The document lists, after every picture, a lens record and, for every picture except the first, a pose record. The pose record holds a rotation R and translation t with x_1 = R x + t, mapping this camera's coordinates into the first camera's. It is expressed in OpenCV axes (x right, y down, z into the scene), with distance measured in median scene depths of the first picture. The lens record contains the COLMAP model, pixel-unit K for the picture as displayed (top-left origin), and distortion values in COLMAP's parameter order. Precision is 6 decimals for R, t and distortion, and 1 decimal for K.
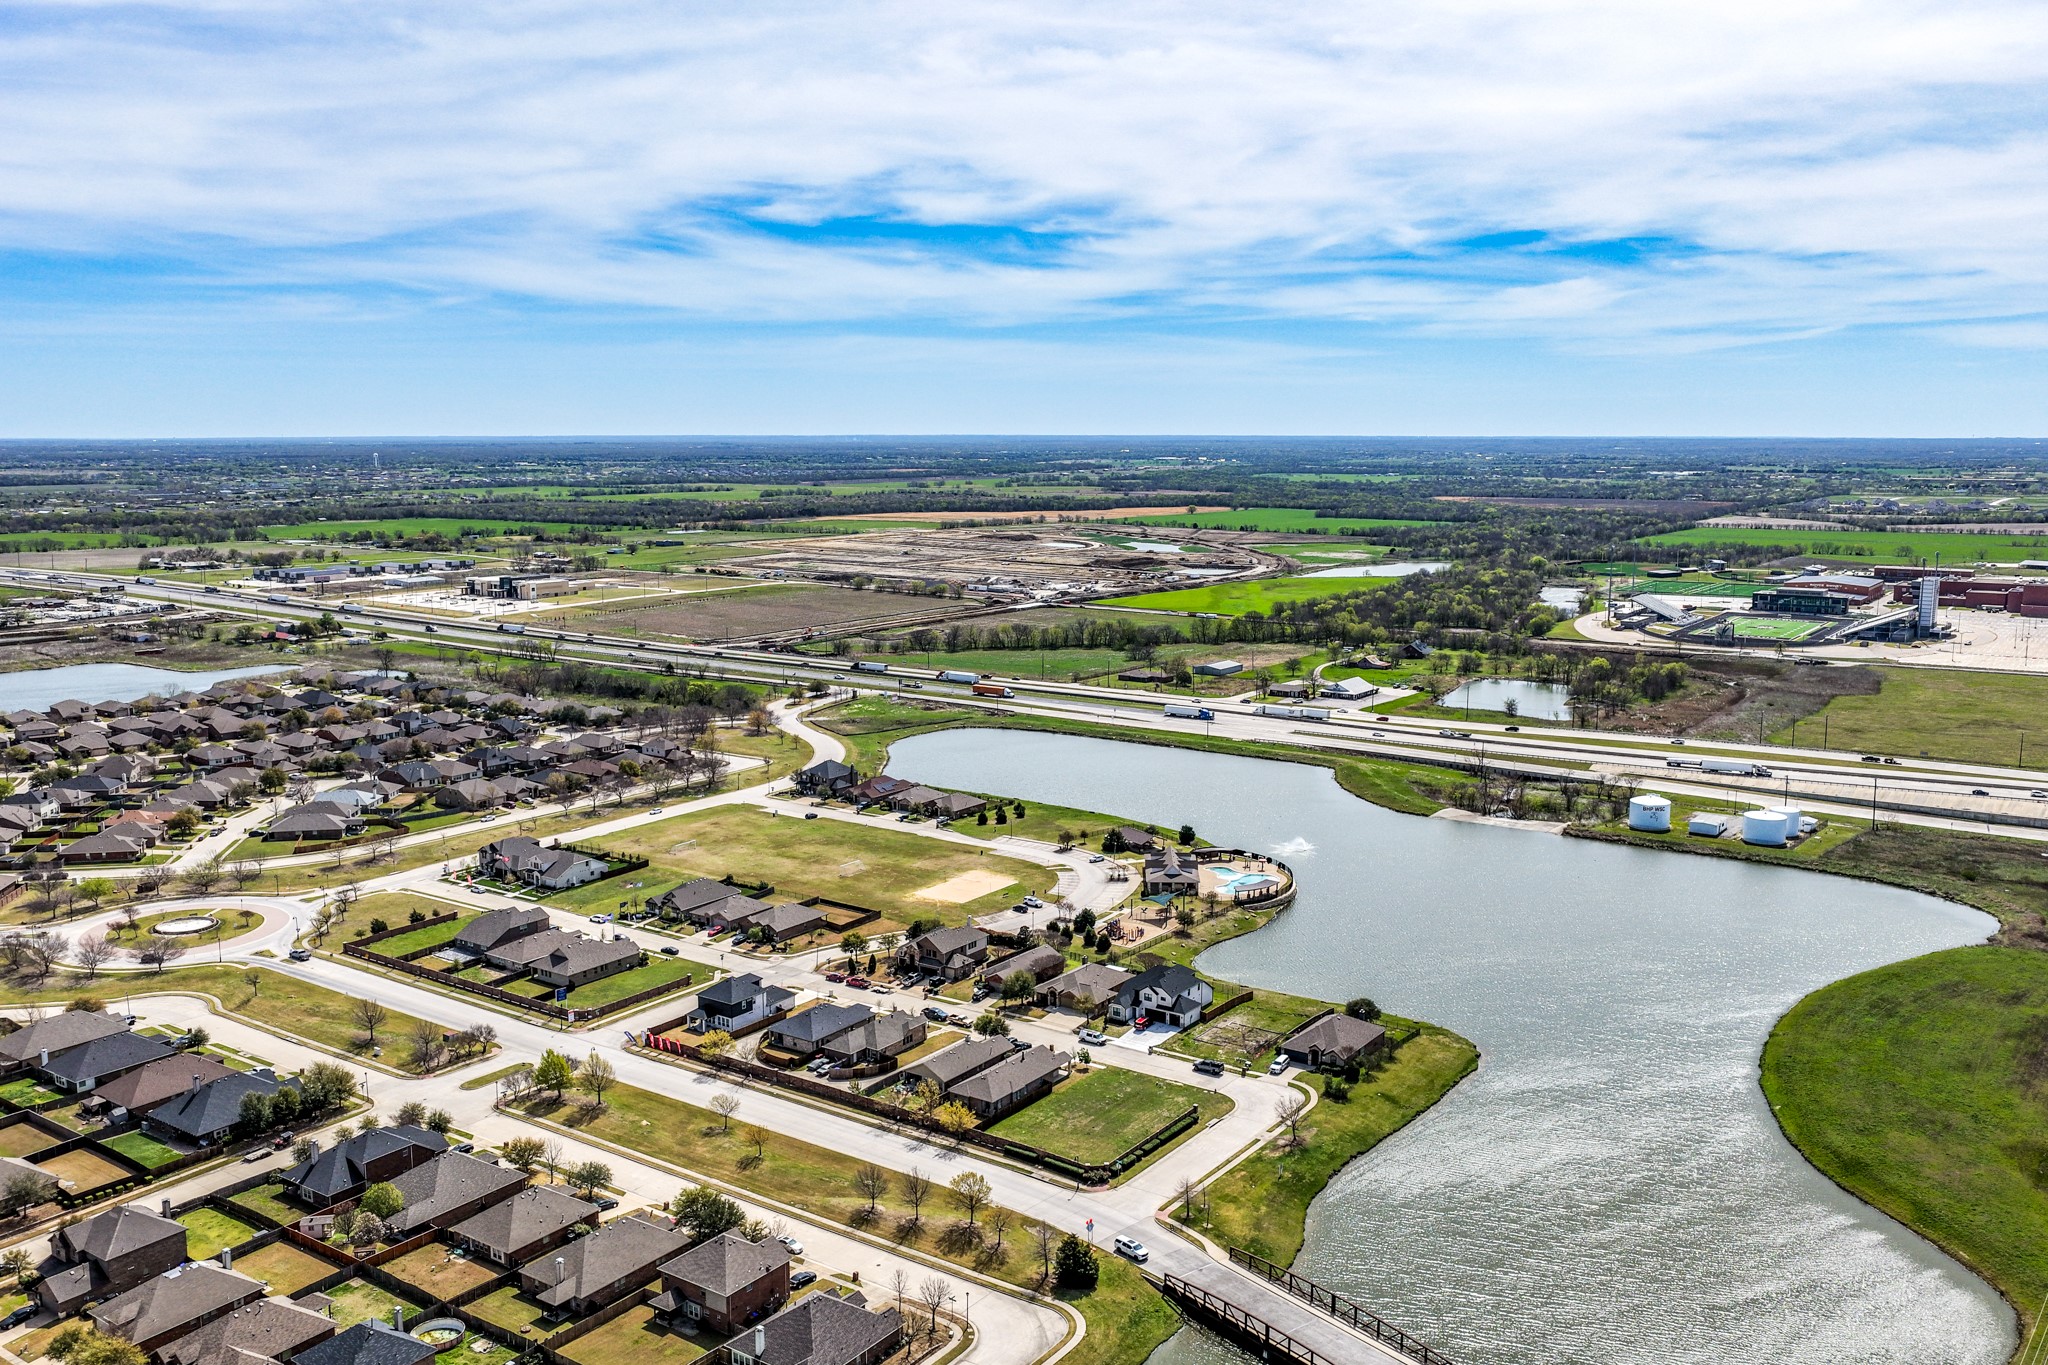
lens RADIAL K [[1681.0, 0, 1045.1], [0, 1681.0, 782.8], [0, 0, 1]] dist [-0.007655, 0.019493]
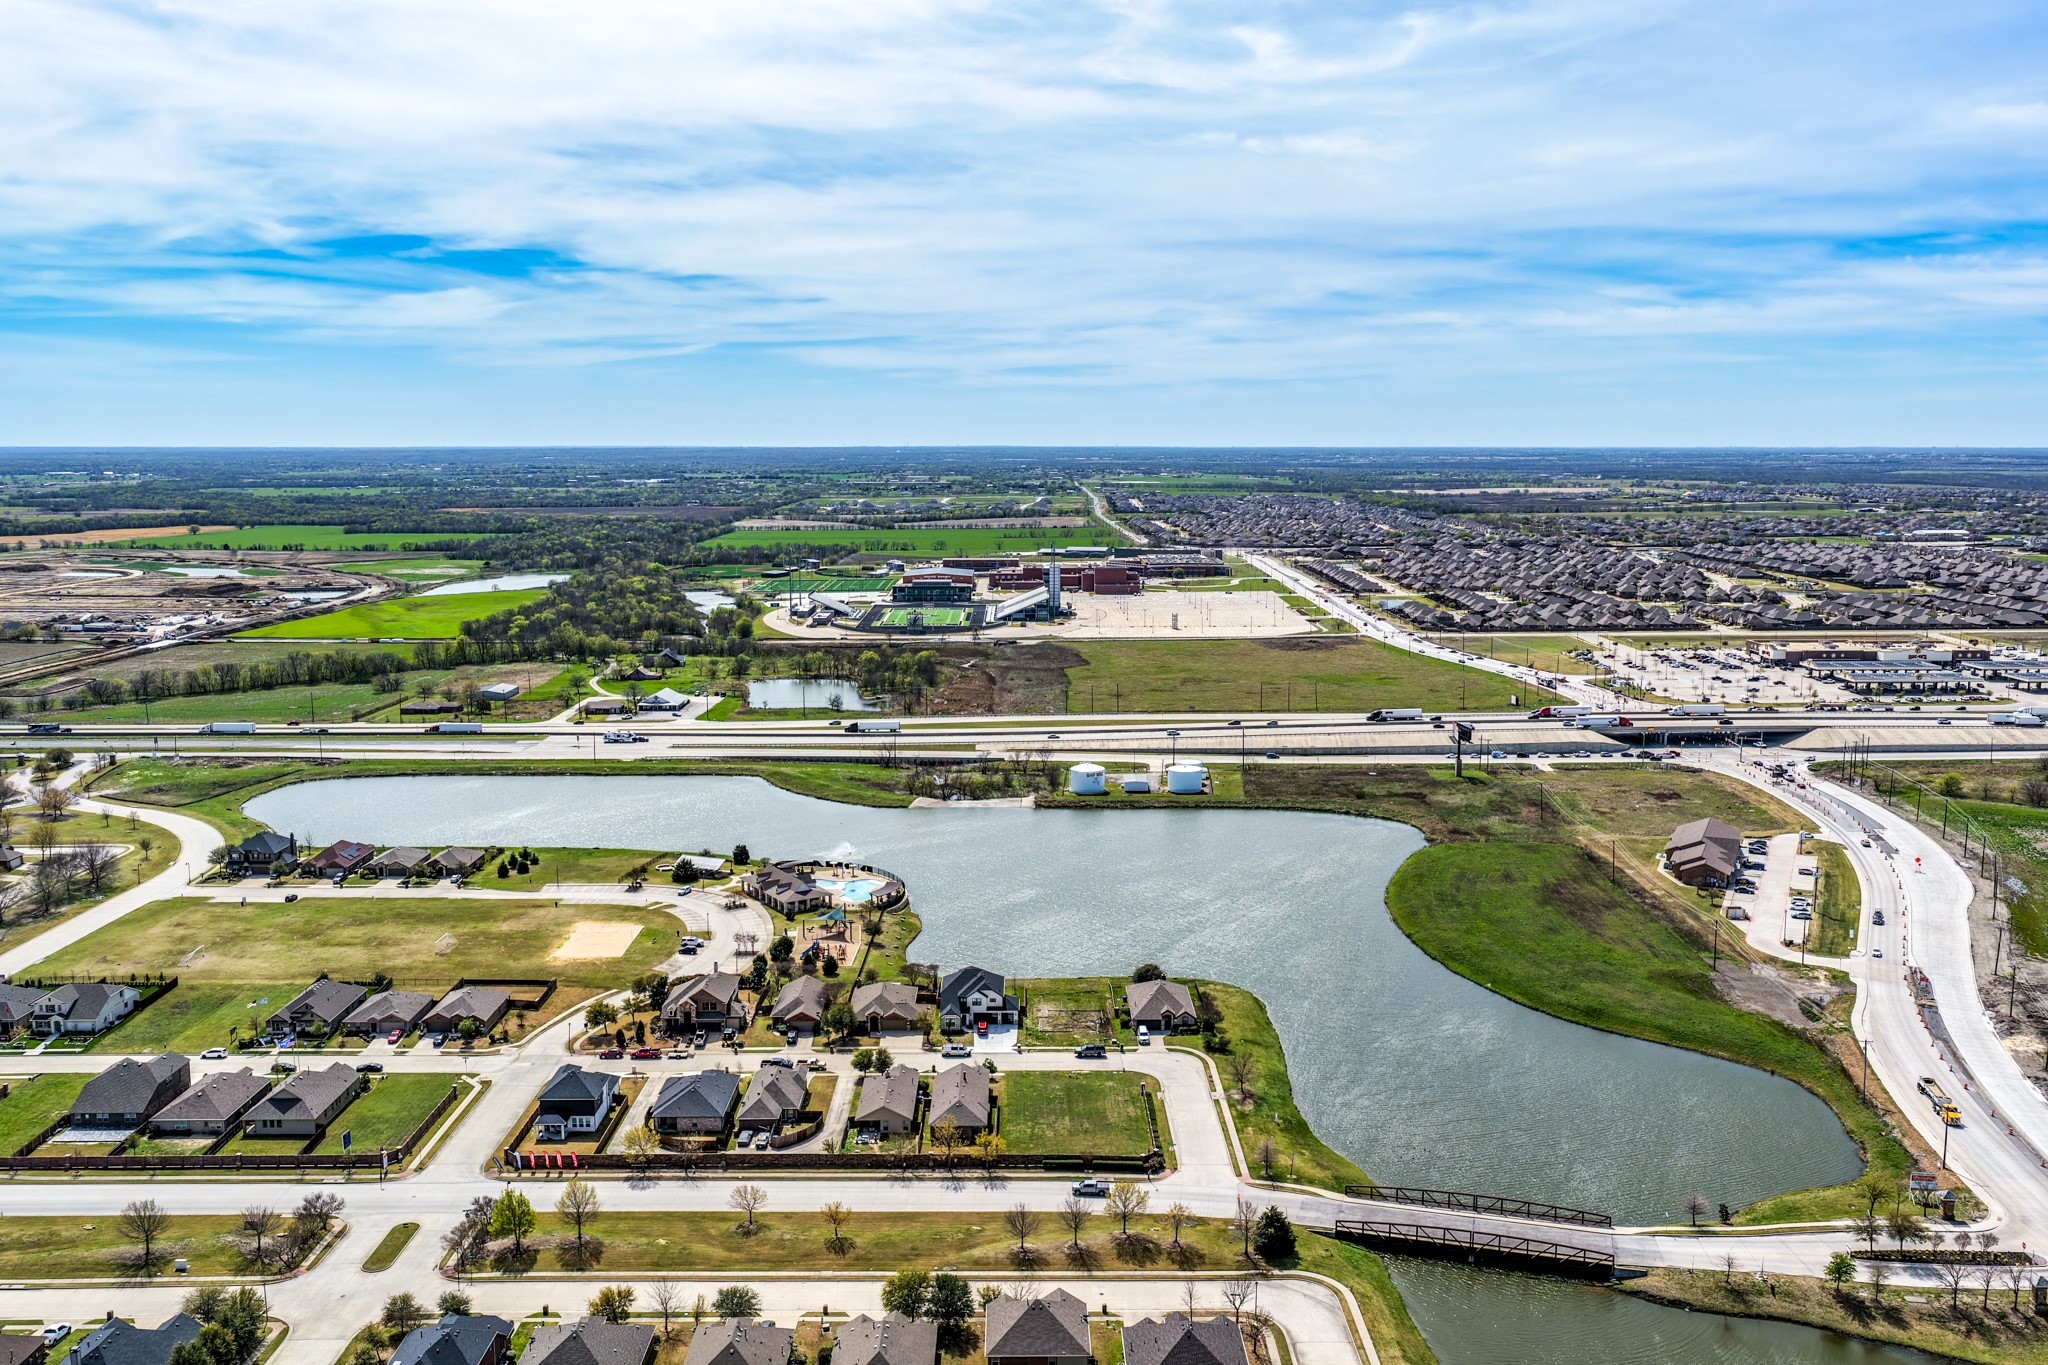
lens RADIAL K [[1662.1, 0, 989.9], [0, 1662.1, 851.2], [0, 0, 1]] dist [-0.002475, 0.014306]
pose [[0.817962, -0.139450, 0.558115, -0.287940], [0.119809, 0.990196, 0.071819, -0.019527], [-0.562658, 0.008122, 0.826650, 0.104768]]
